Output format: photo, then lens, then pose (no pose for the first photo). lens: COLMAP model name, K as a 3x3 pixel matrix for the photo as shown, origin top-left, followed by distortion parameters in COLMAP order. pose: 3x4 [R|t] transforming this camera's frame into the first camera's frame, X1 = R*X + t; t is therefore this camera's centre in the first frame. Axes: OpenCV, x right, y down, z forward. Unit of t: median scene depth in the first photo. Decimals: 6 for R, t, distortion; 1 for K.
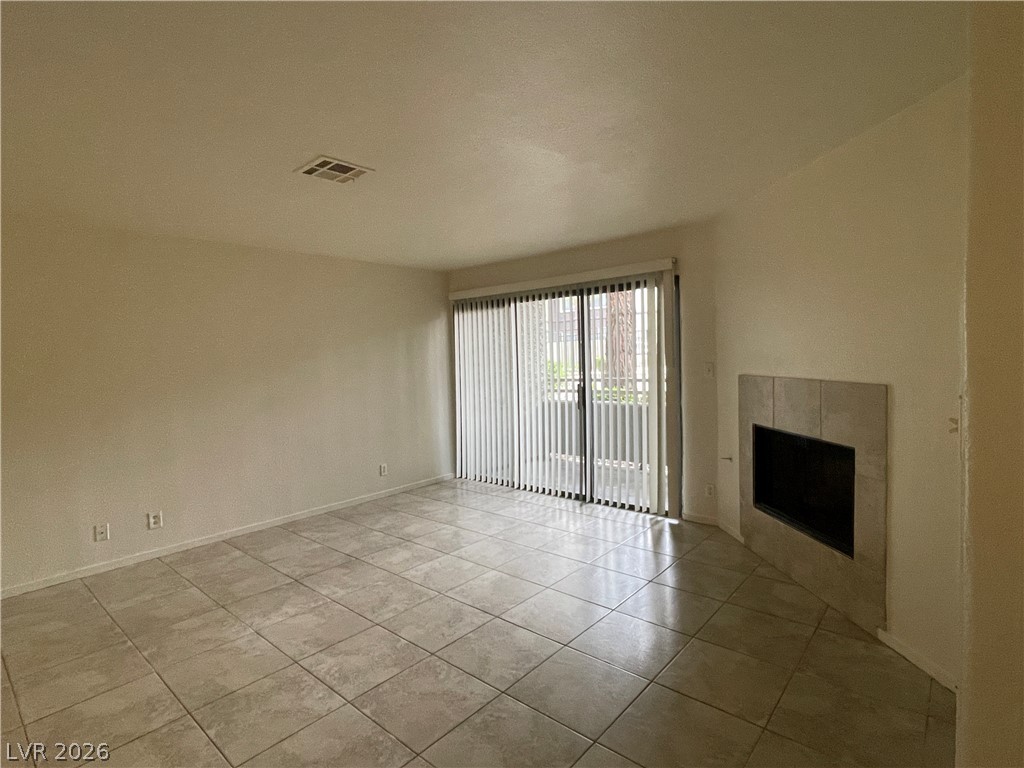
lens RADIAL K [[521.2, 0, 509.1], [0, 521.2, 385.4], [0, 0, 1]] dist [-0.007636, 0.000576]
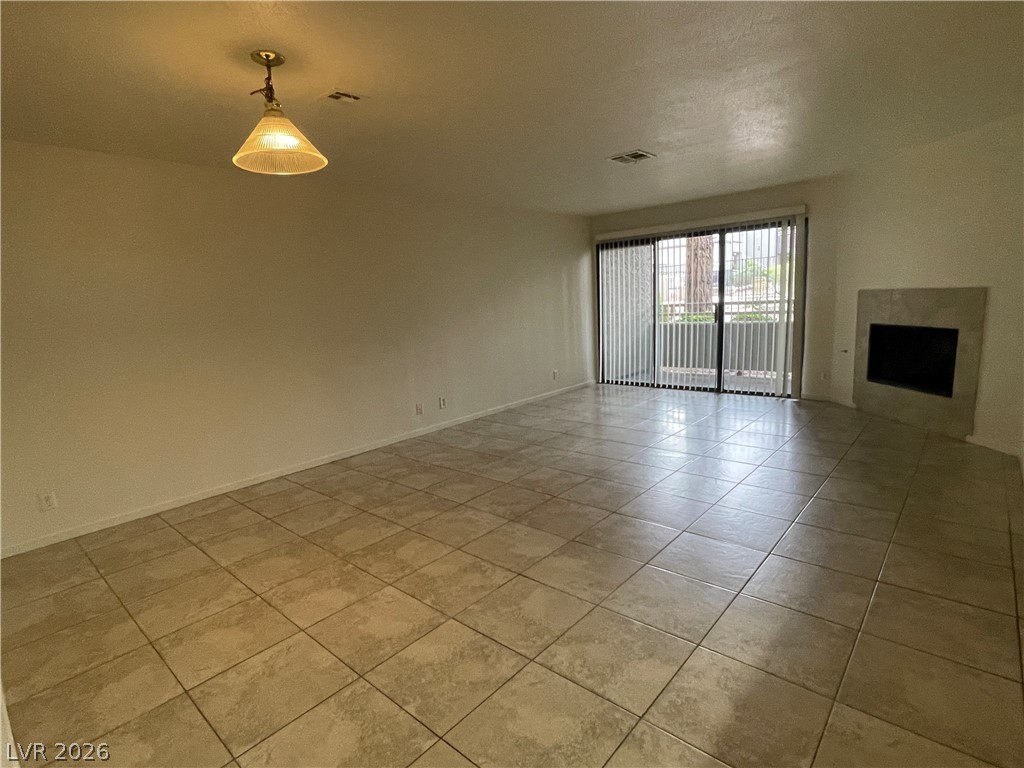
lens RADIAL K [[521.2, 0, 509.1], [0, 521.2, 385.4], [0, 0, 1]] dist [-0.007636, 0.000576]
pose [[0.999656, -0.022353, -0.013740, -0.478231], [0.023756, 0.993396, 0.112248, 0.054950], [0.011140, -0.112536, 0.993585, -0.427591]]
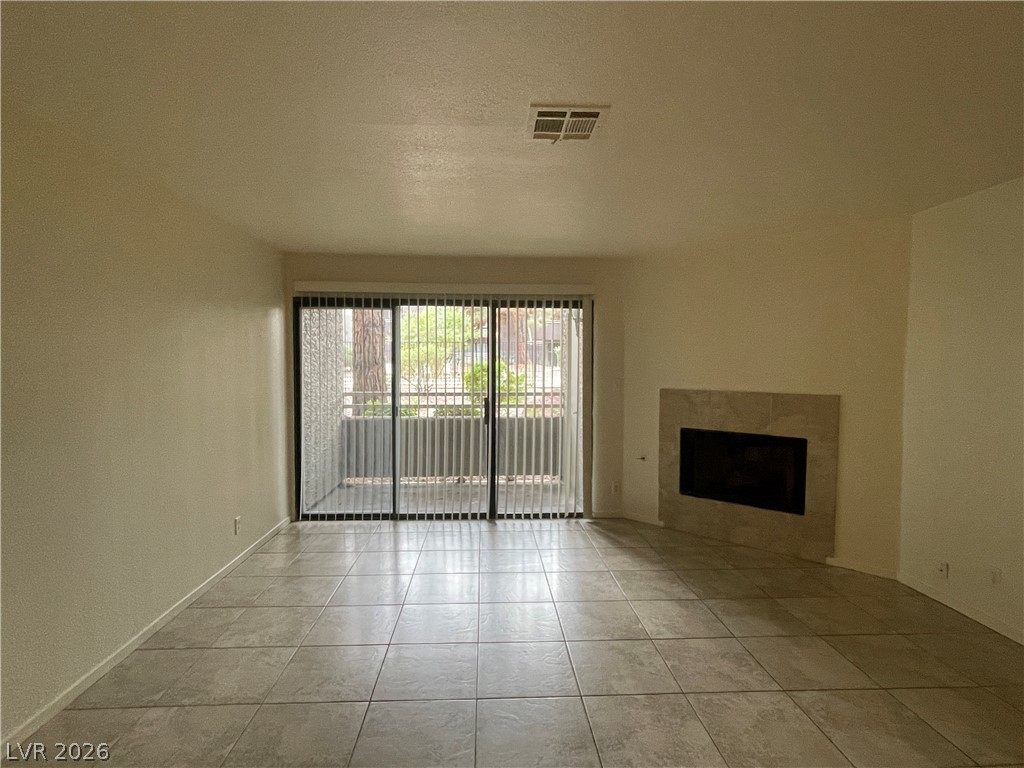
lens RADIAL K [[521.2, 0, 509.1], [0, 521.2, 385.4], [0, 0, 1]] dist [-0.007636, 0.000576]
pose [[0.716469, 0.008185, 0.697571, -0.652906], [0.010973, 0.999675, -0.023000, -0.004239], [-0.697532, 0.024133, 0.716147, 0.355243]]
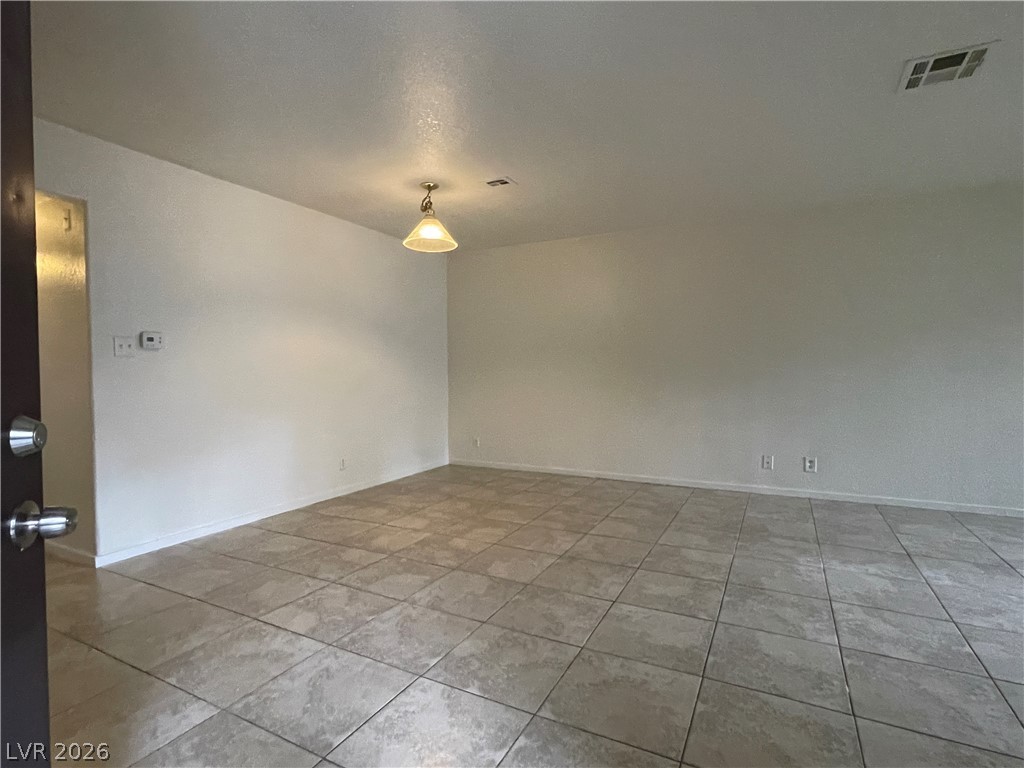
lens RADIAL K [[521.2, 0, 509.1], [0, 521.2, 385.4], [0, 0, 1]] dist [-0.007636, 0.000576]
pose [[0.235835, 0.063633, -0.969708, 0.240183], [-0.056200, 0.997077, 0.051761, 0.067593], [0.970167, 0.042290, 0.238722, 0.095160]]
